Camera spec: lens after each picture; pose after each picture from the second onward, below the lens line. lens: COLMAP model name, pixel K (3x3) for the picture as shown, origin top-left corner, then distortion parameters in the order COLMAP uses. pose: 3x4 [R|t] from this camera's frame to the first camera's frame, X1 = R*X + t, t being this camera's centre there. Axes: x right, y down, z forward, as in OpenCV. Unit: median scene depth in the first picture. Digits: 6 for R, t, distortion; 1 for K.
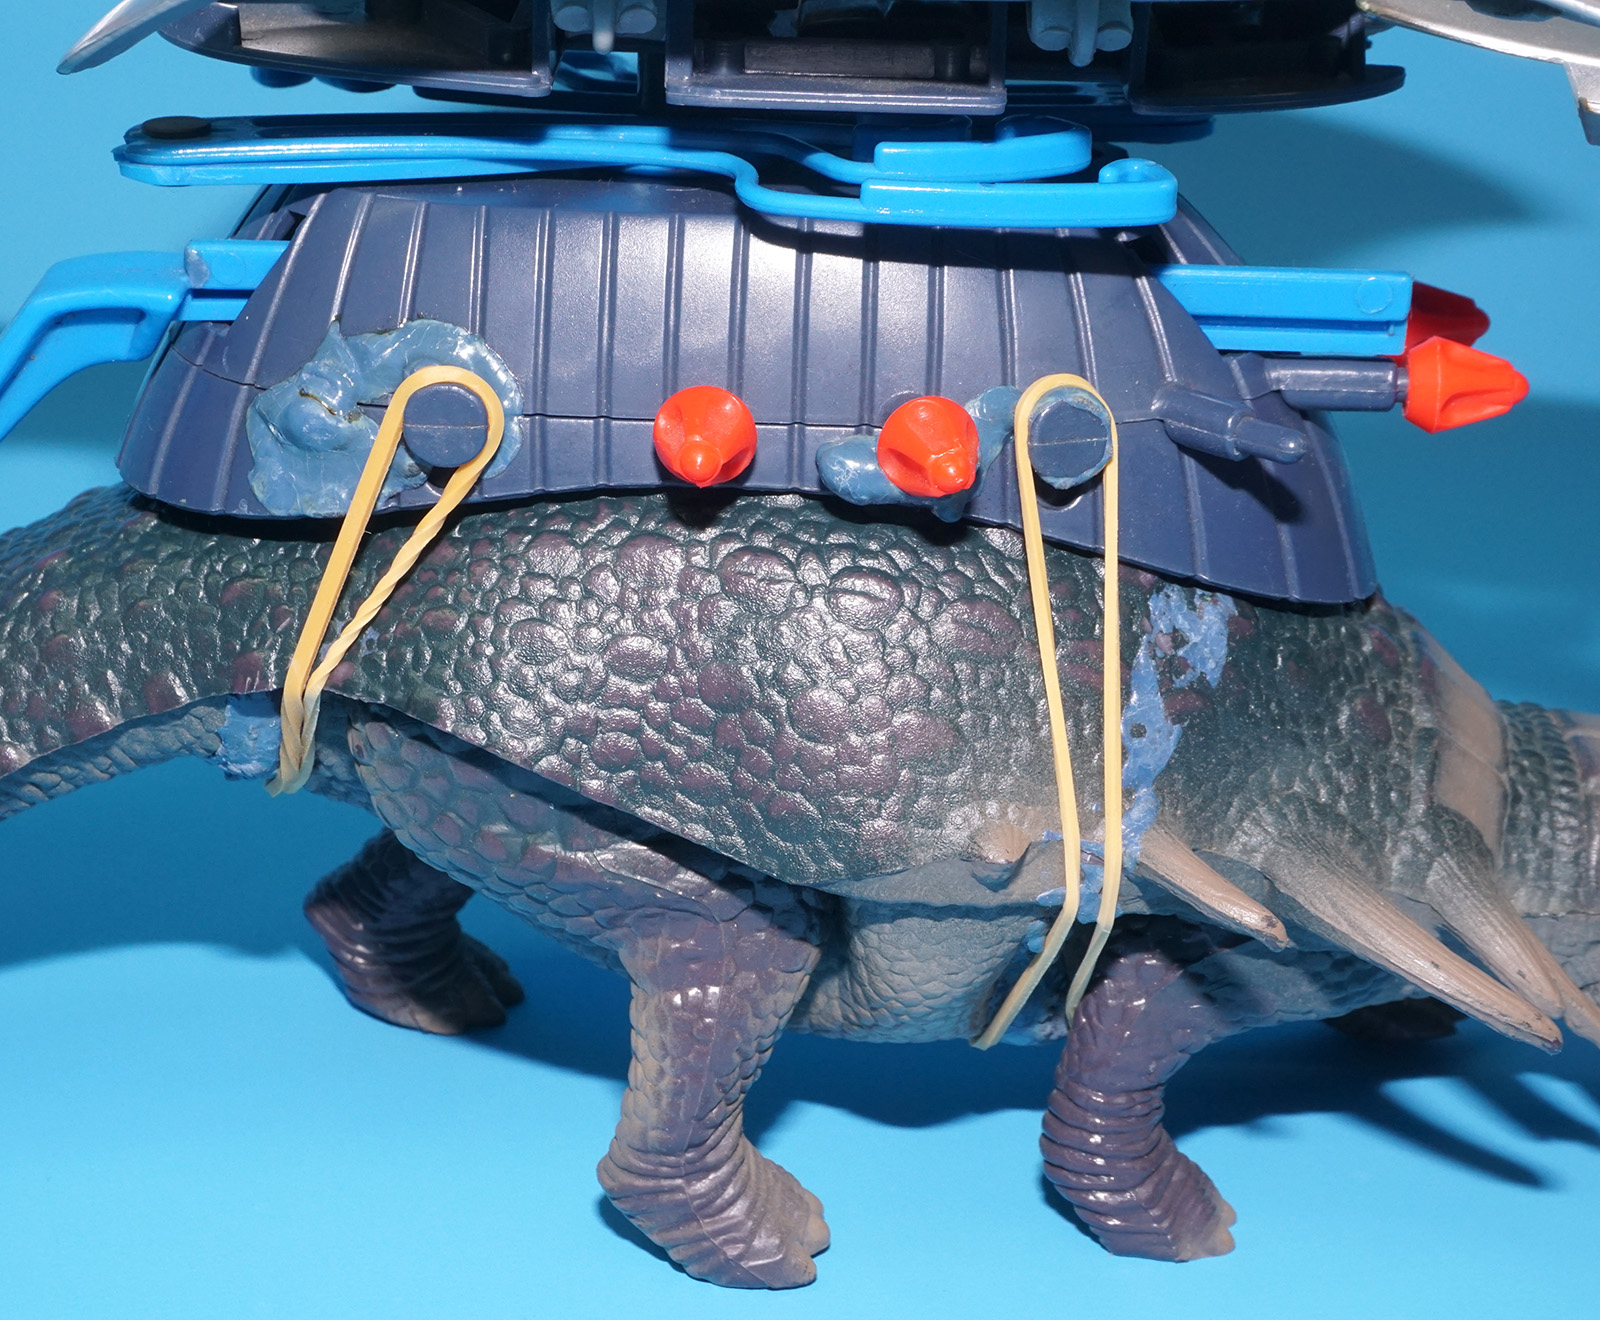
lens RADIAL K [[3673.0, 0, 702.7], [0, 3673.0, 633.1], [0, 0, 1]] dist [0.052204, 0.000000]
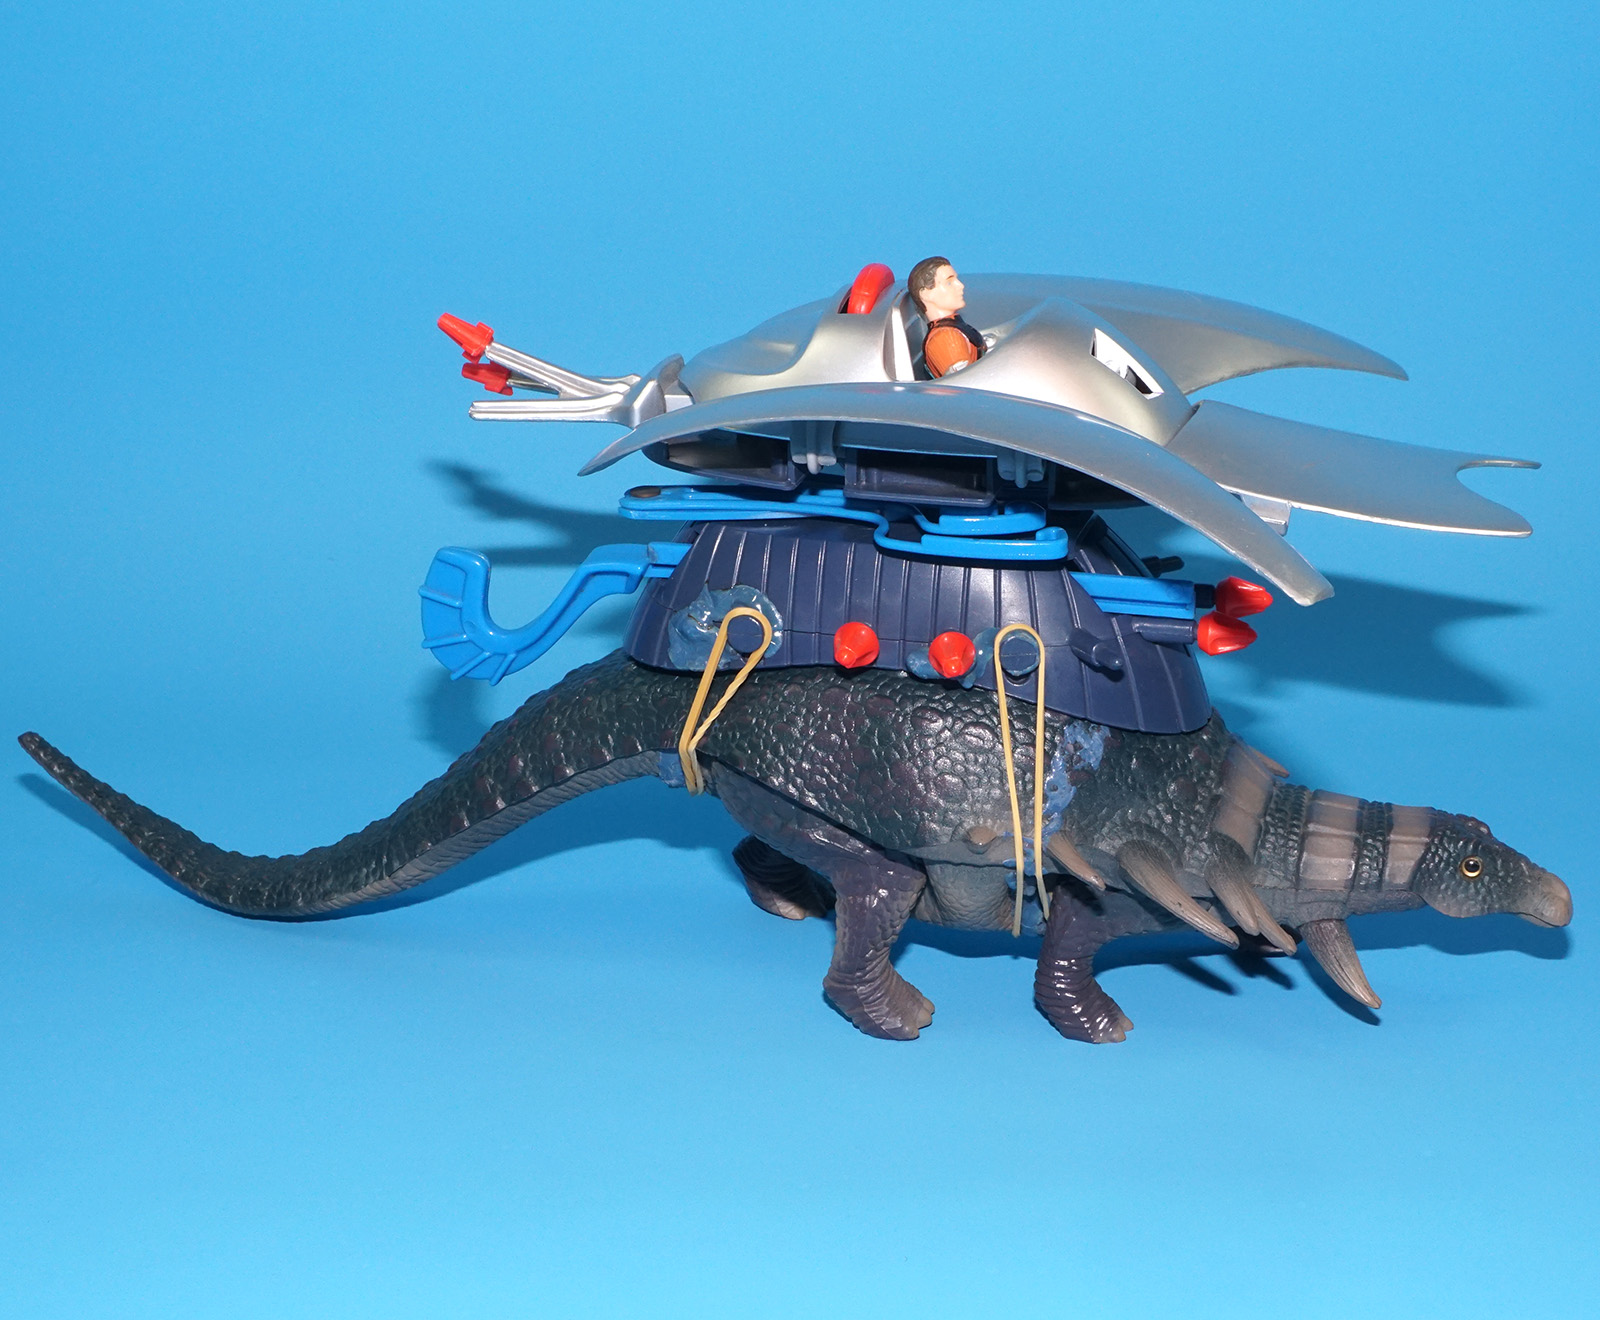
lens RADIAL K [[3101.3, 0, 828.7], [0, 3101.3, 626.6], [0, 0, 1]] dist [-0.011505, 0.000000]
pose [[0.973864, 0.045124, -0.222605, 0.386778], [-0.048409, 0.998784, -0.009320, -0.044442], [0.221914, 0.019852, 0.974864, -0.801504]]
